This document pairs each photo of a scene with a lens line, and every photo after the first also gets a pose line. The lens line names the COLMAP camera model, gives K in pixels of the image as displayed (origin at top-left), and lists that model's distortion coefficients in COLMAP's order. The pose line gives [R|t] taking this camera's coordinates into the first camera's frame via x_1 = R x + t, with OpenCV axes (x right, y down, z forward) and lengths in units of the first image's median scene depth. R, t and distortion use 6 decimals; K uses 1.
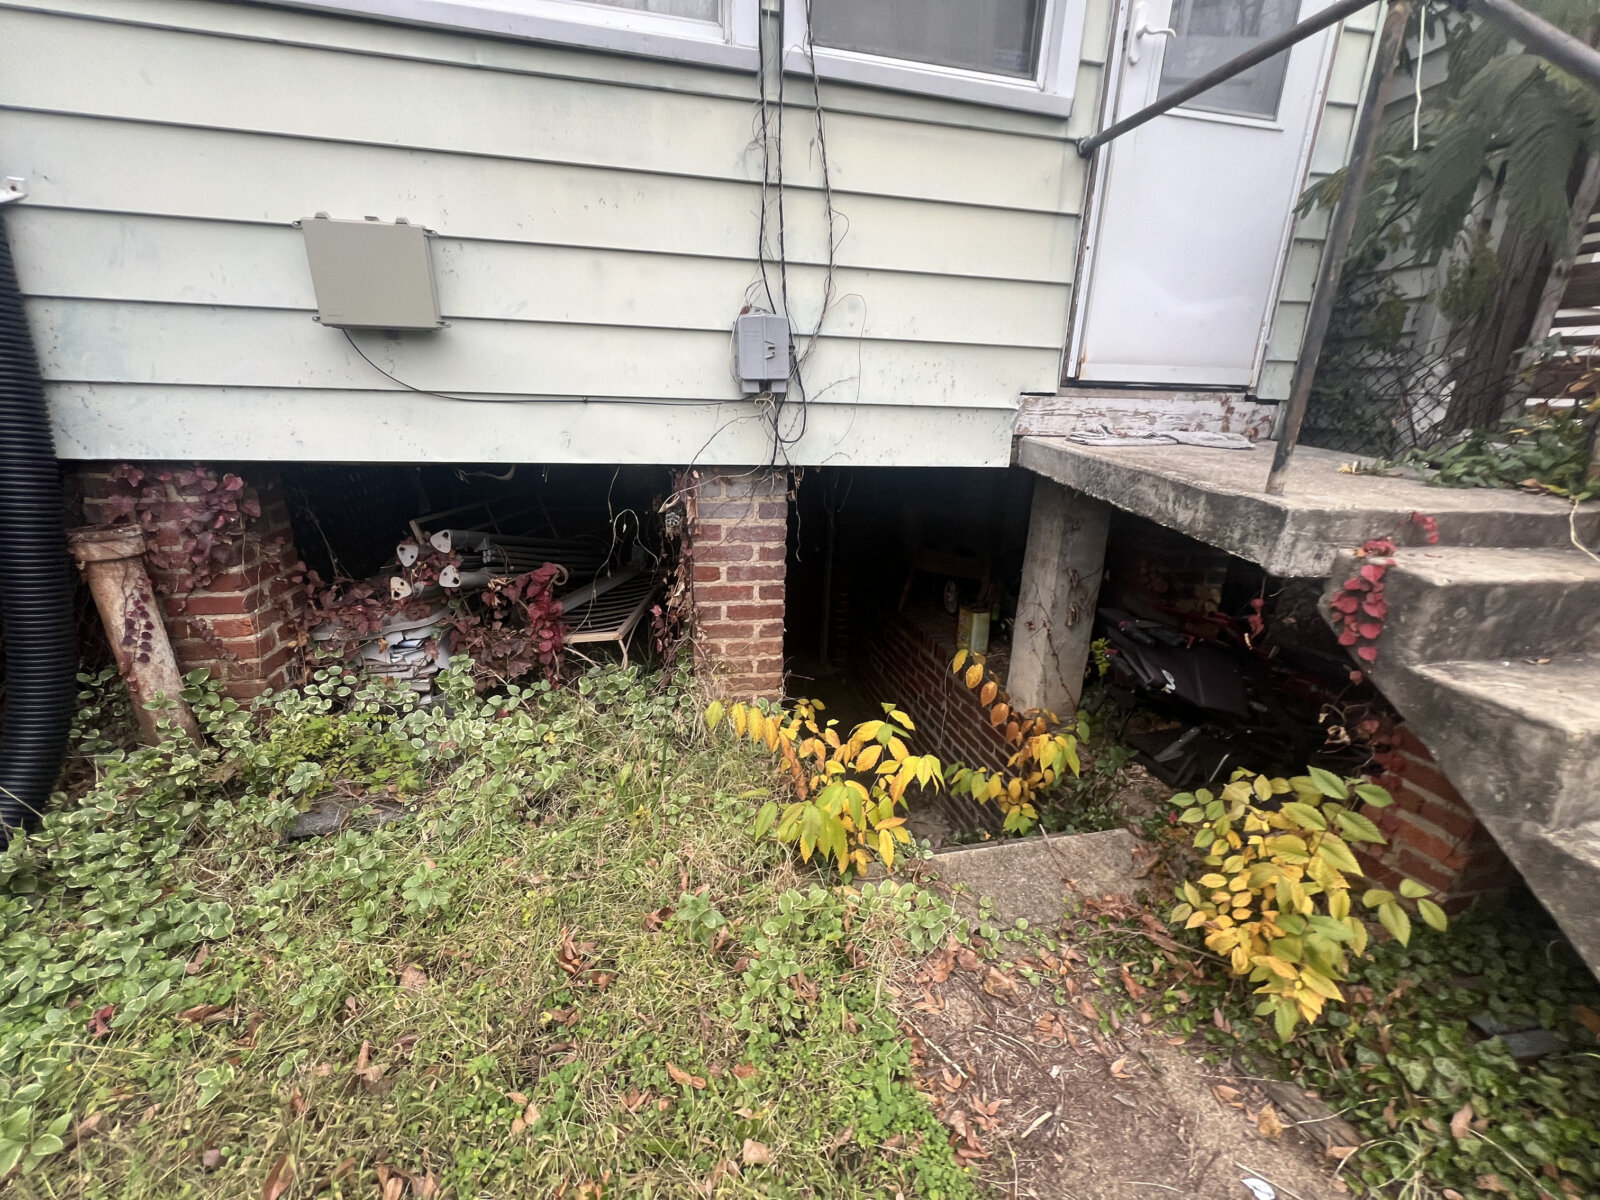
lens RADIAL K [[637.9, 0, 788.9], [0, 637.9, 605.1], [0, 0, 1]] dist [-0.003895, 0.000243]
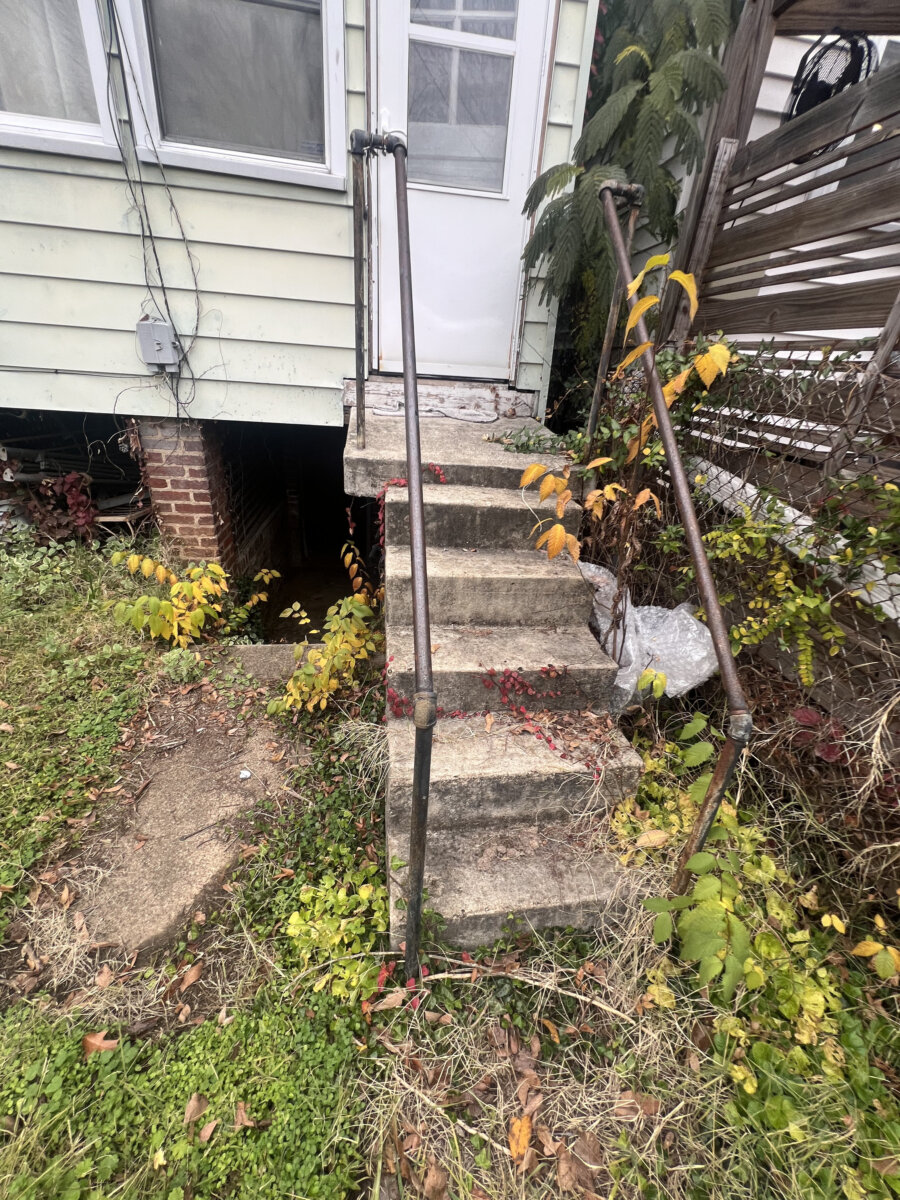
lens RADIAL K [[478.4, 0, 449.4], [0, 478.4, 604.7], [0, 0, 1]] dist [-0.003895, 0.000243]
pose [[0.994927, 0.078087, -0.063426, 0.765968], [-0.067461, 0.985580, 0.155182, 0.020557], [0.074630, -0.150115, 0.985848, -0.241393]]
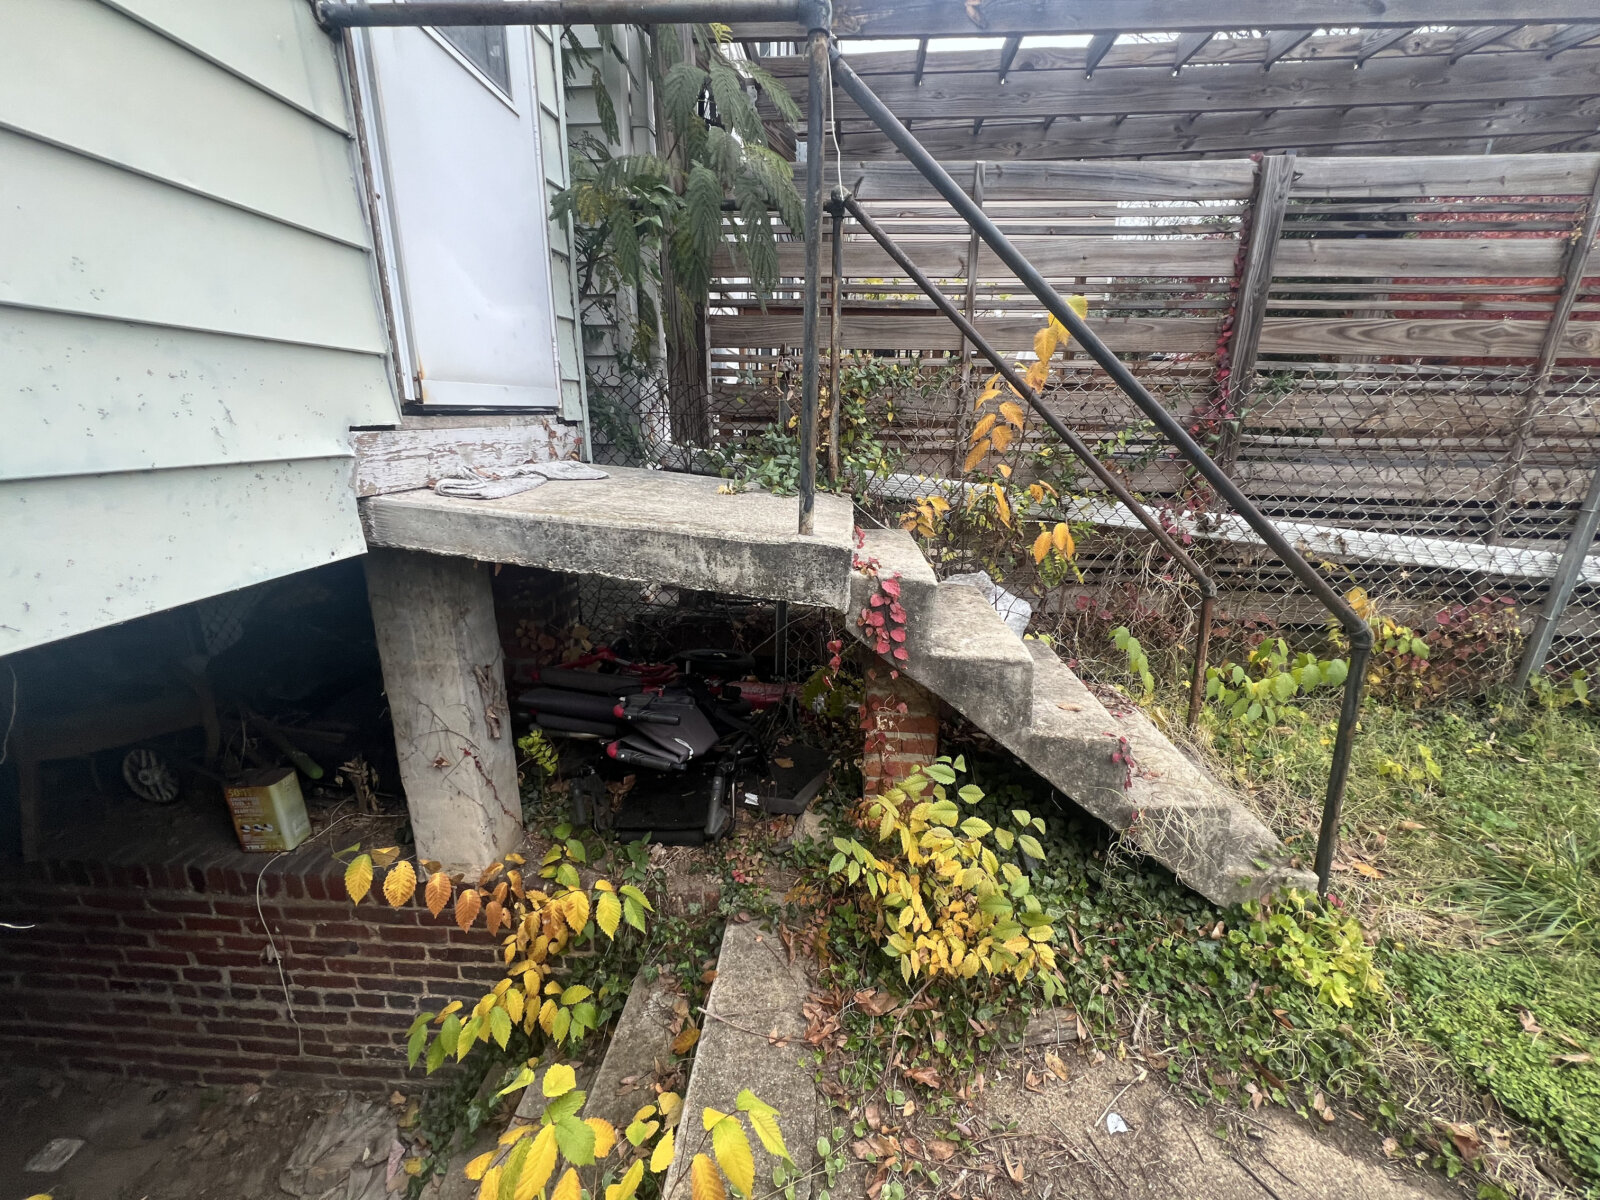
lens RADIAL K [[637.9, 0, 802.3], [0, 637.9, 598.0], [0, 0, 1]] dist [-0.003895, 0.000243]
pose [[0.274775, -0.287129, 0.917636, -0.100011], [0.294019, 0.933747, 0.204130, -0.191106], [-0.915452, 0.213712, 0.340991, 0.473587]]
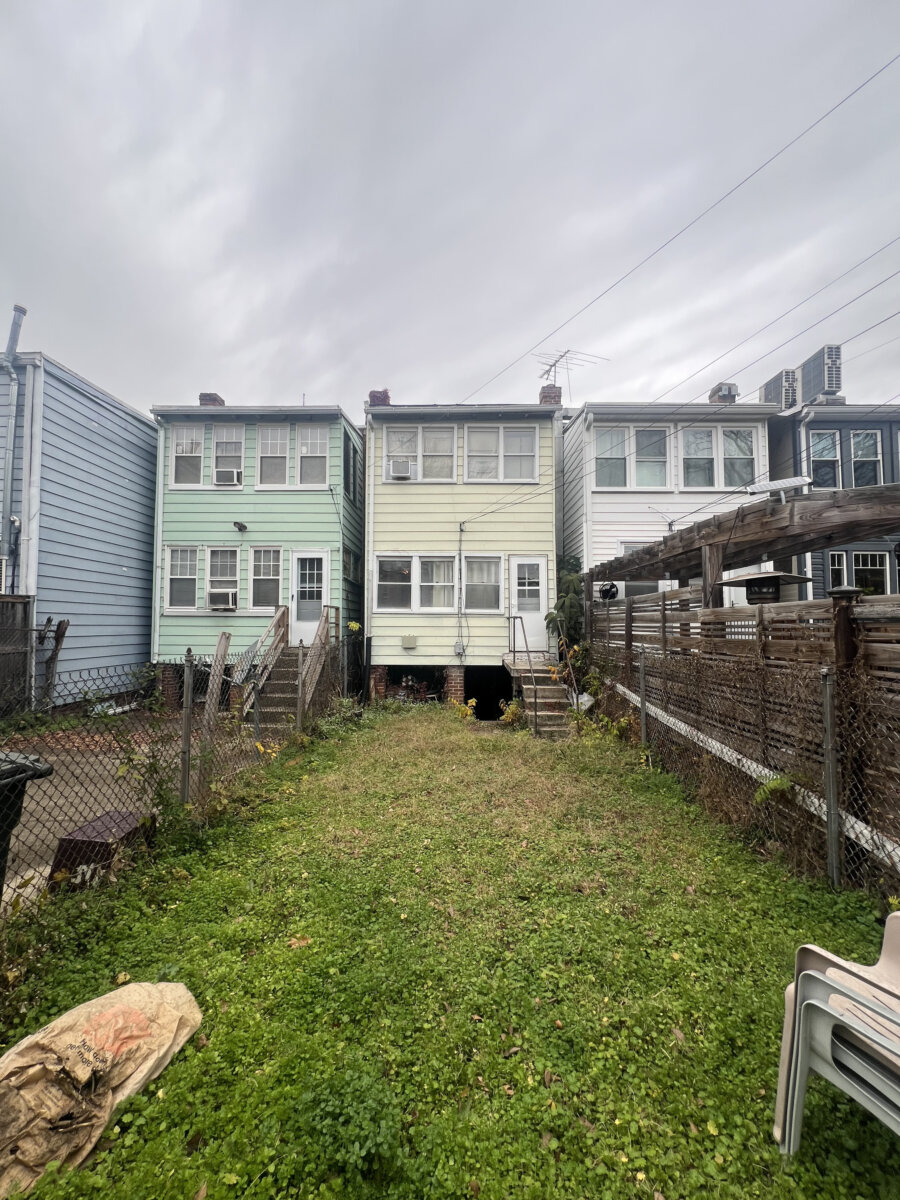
lens RADIAL K [[478.4, 0, 451.6], [0, 478.4, 590.9], [0, 0, 1]] dist [-0.003895, 0.000243]
pose [[0.981498, -0.034467, -0.188345, 0.784216], [-0.037042, 0.930902, -0.363386, 0.803898], [0.187855, 0.363639, 0.912402, -3.531322]]
